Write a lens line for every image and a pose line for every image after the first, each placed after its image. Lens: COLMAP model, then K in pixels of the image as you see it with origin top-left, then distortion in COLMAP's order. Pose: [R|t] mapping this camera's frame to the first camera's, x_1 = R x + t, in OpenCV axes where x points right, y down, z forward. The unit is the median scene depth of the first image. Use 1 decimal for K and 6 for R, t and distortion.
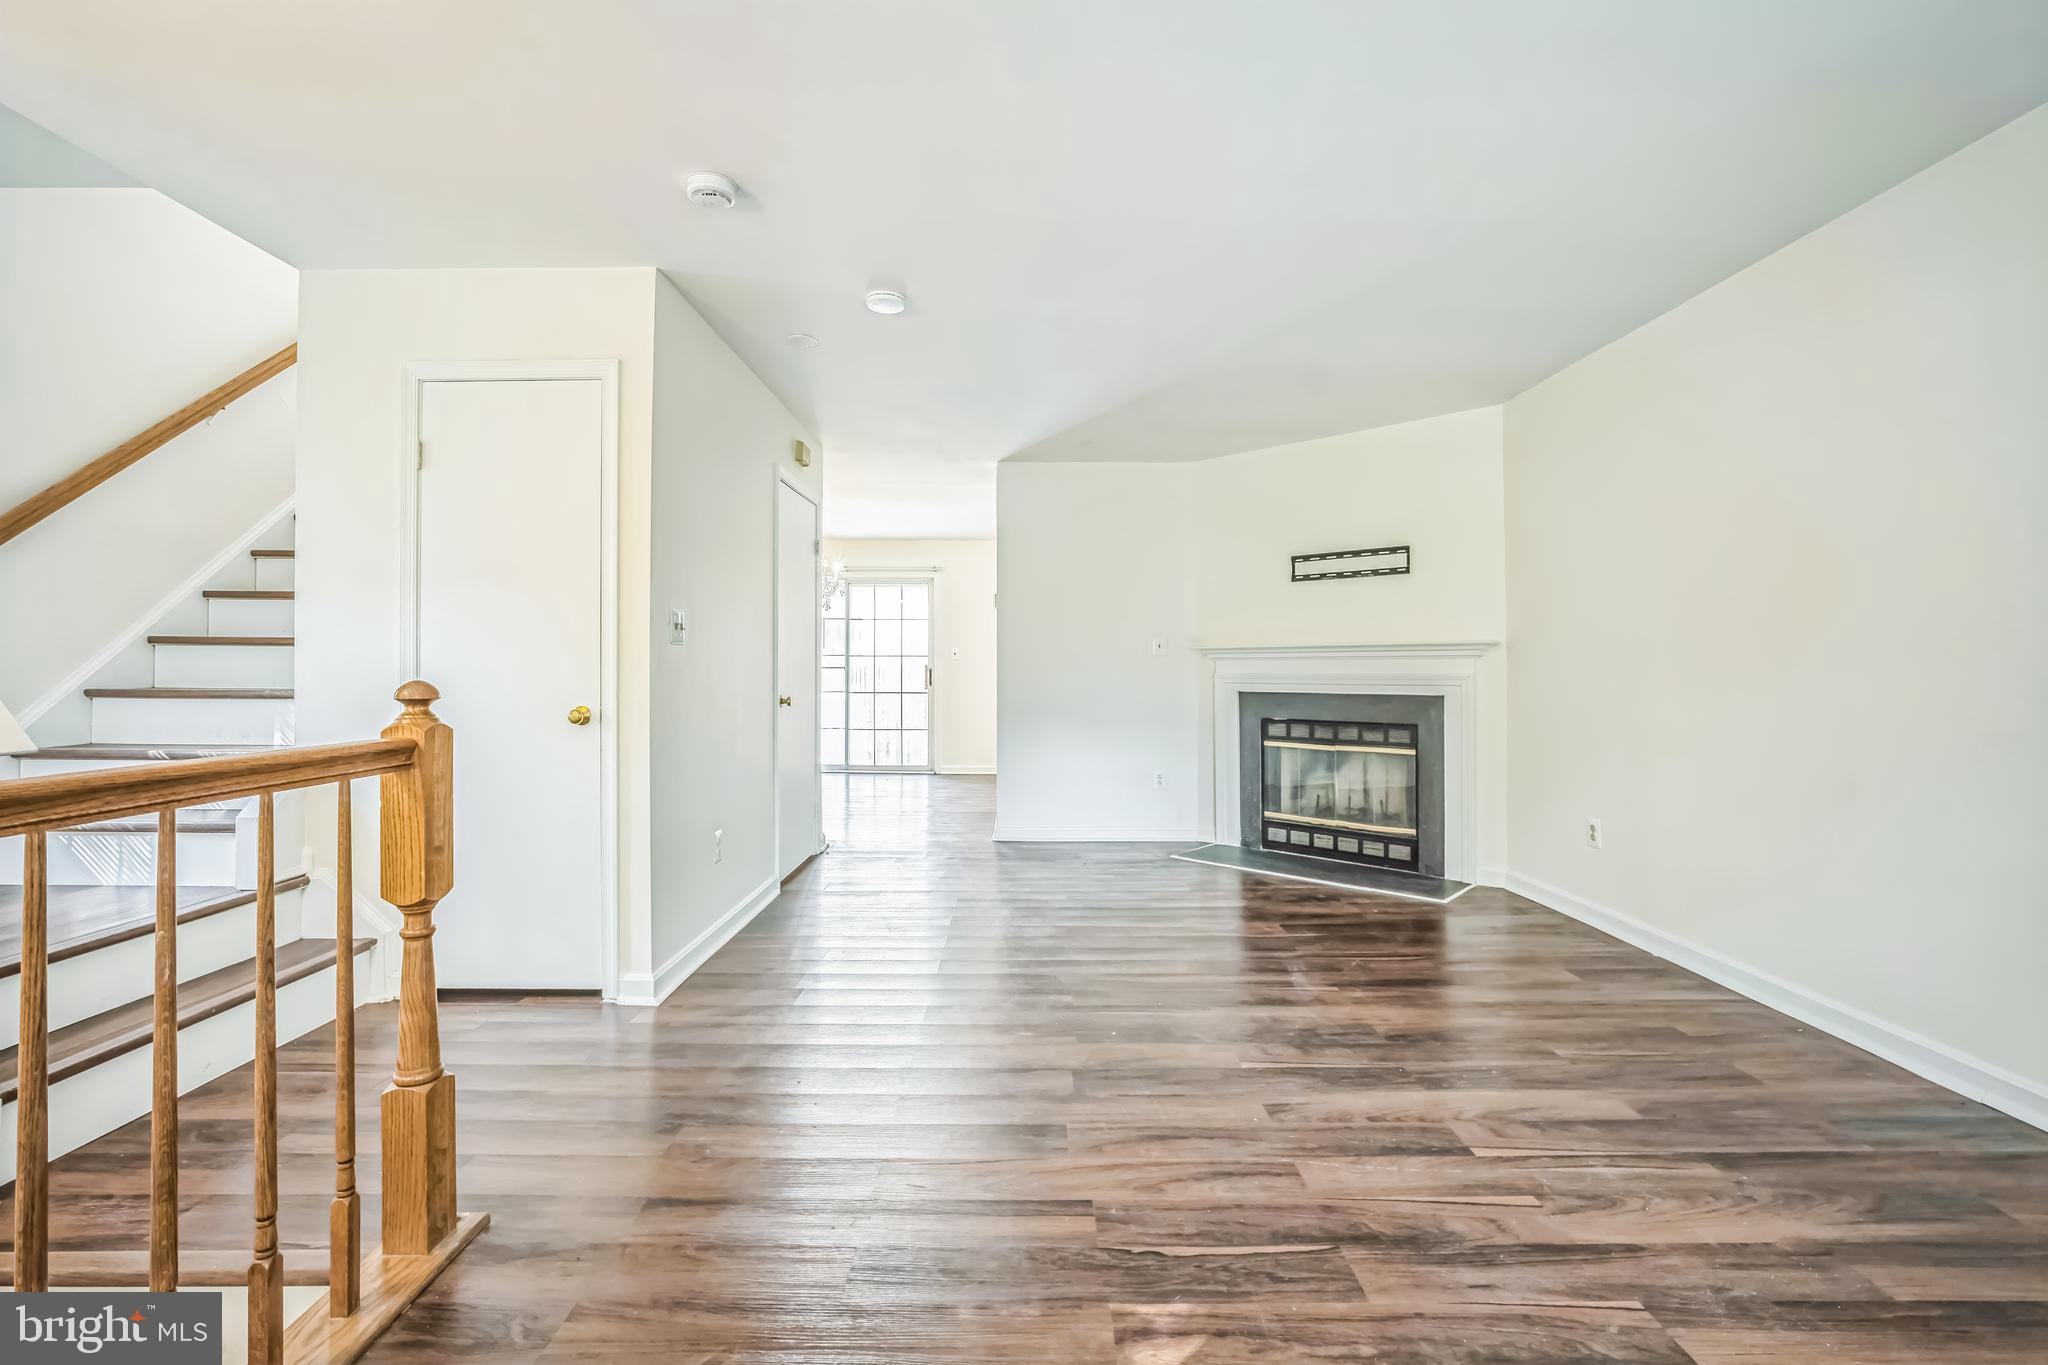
lens RADIAL K [[884.9, 0, 1027.9], [0, 884.9, 673.9], [0, 0, 1]] dist [-0.023073, 0.000934]
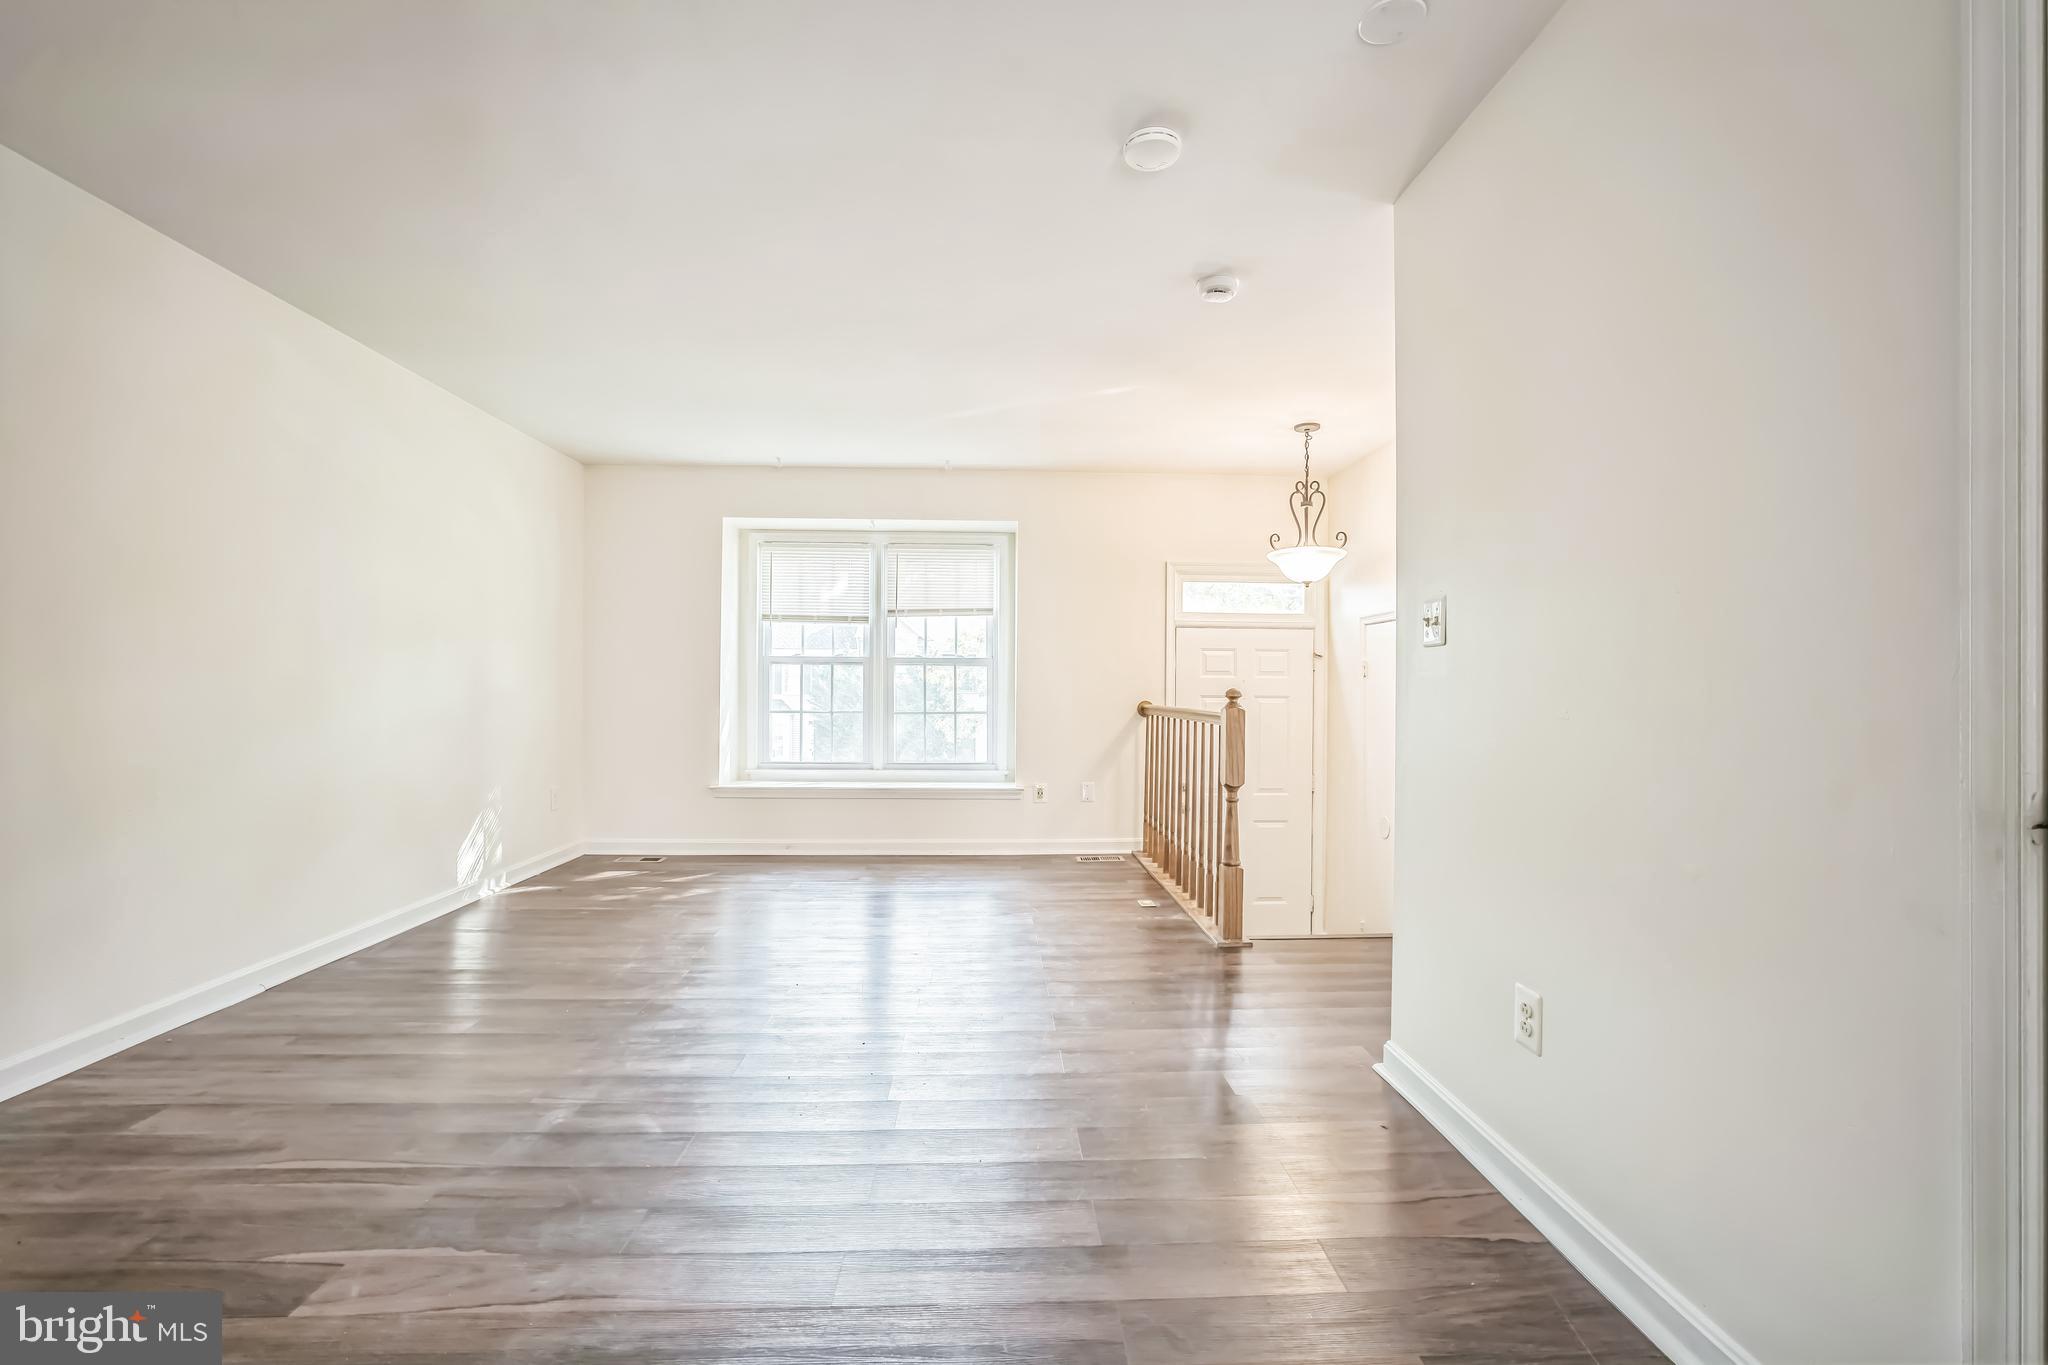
lens RADIAL K [[878.2, 0, 1032.8], [0, 878.2, 691.4], [0, 0, 1]] dist [0.000854, 0.001044]
pose [[-0.998107, 0.000073, -0.061495, -0.019363], [-0.000609, 0.999939, 0.011066, -0.001938], [0.061493, 0.011082, -0.998046, 1.109156]]
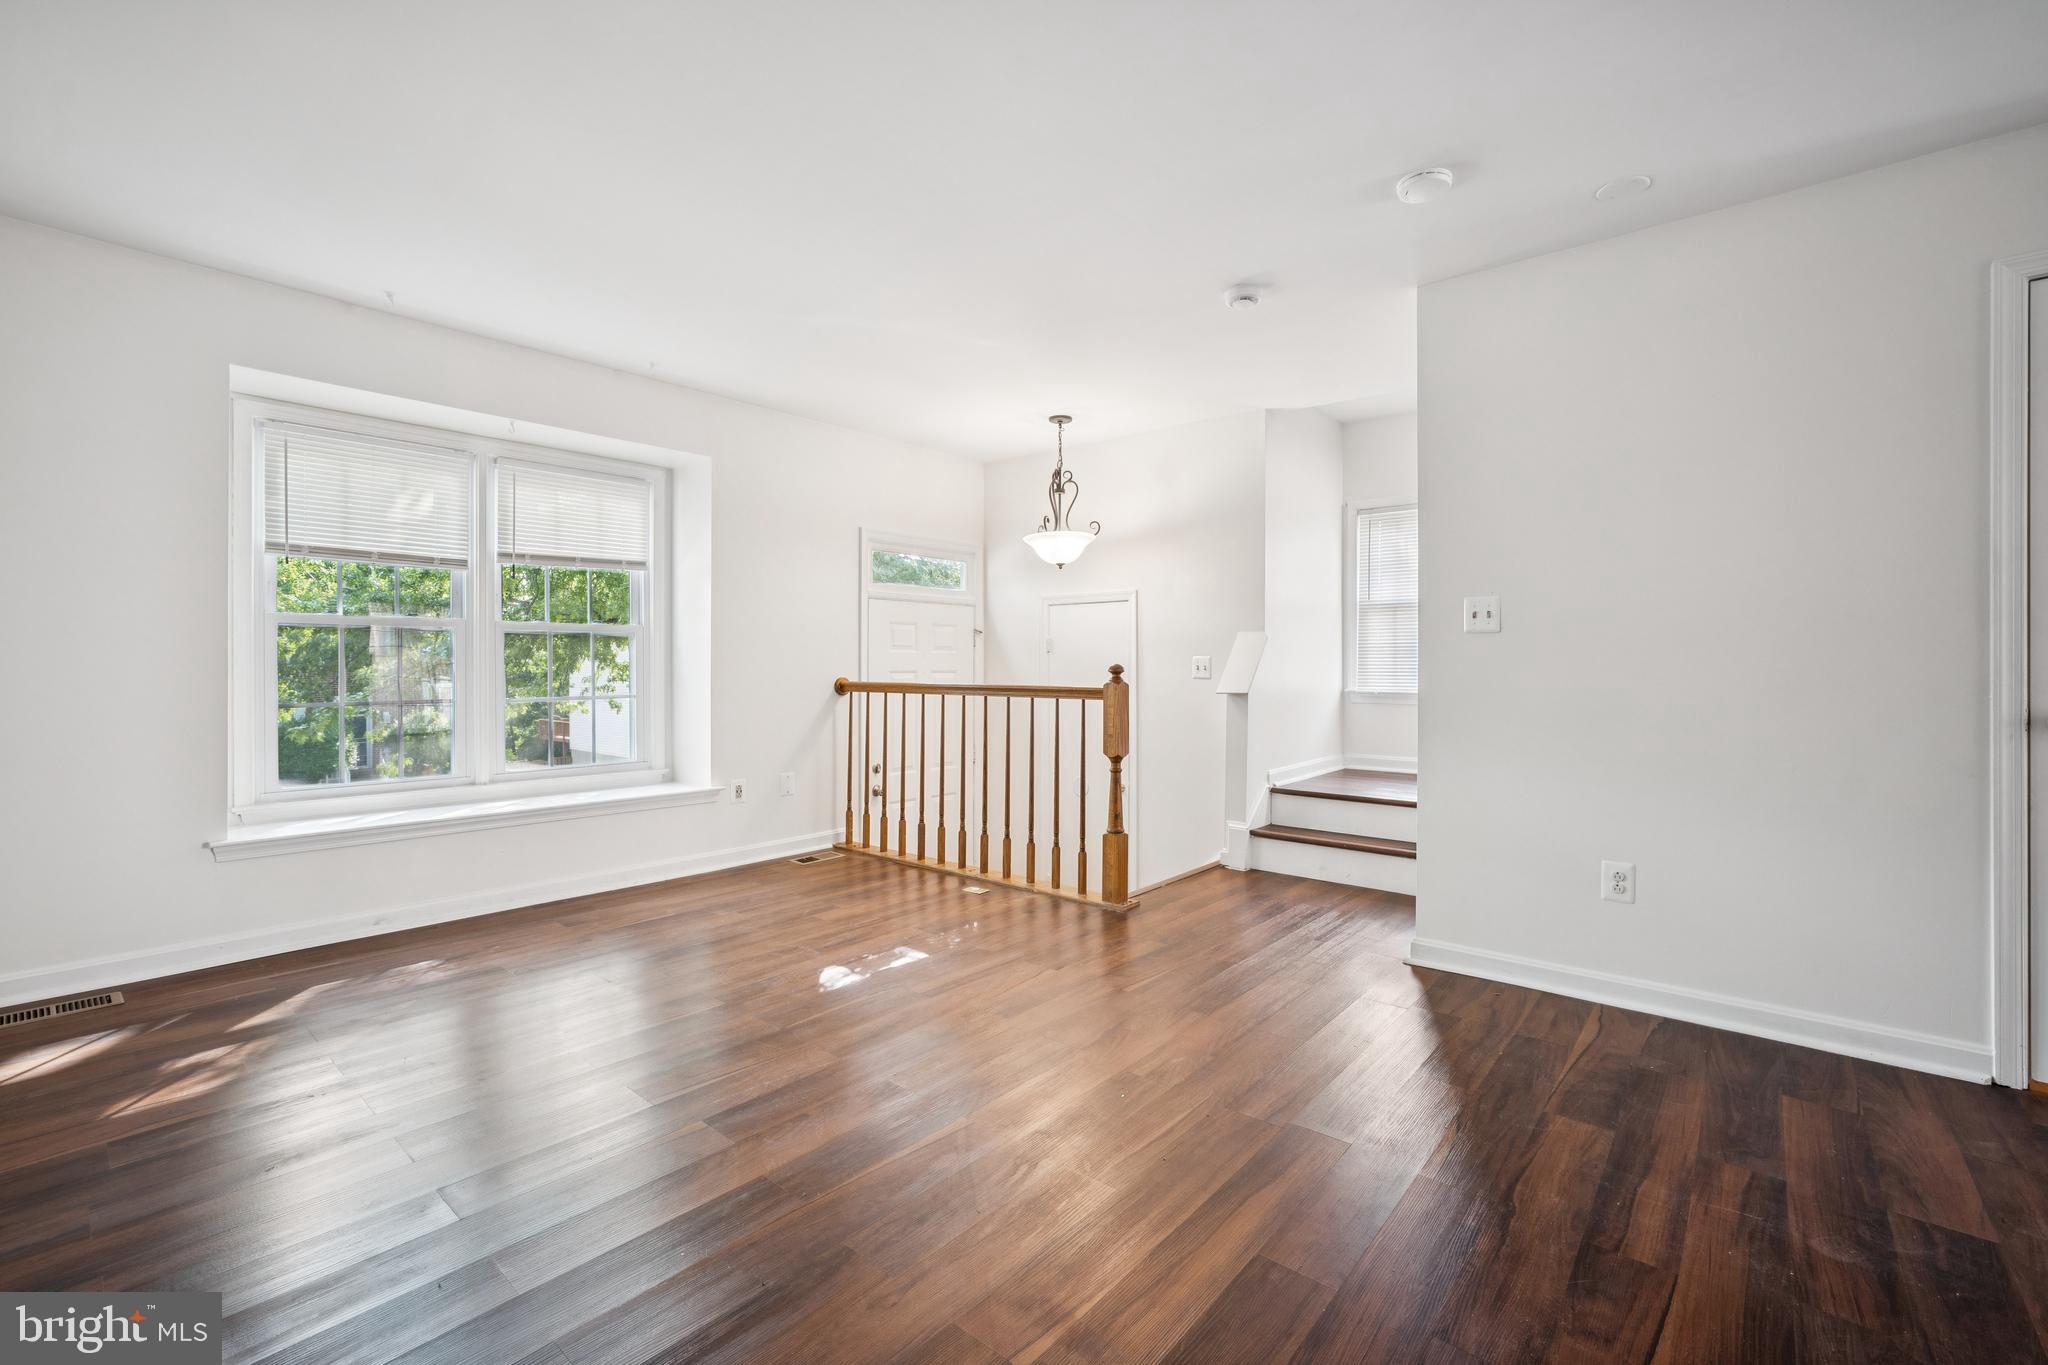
lens RADIAL K [[901.8, 0, 1024.0], [0, 901.8, 682.5], [0, 0, 1]] dist [0.000345, 0.000265]
pose [[-0.642378, 0.020809, -0.766106, 0.453700], [-0.003719, 0.999535, 0.030267, -0.004516], [0.766379, 0.022292, -0.642002, 0.820134]]
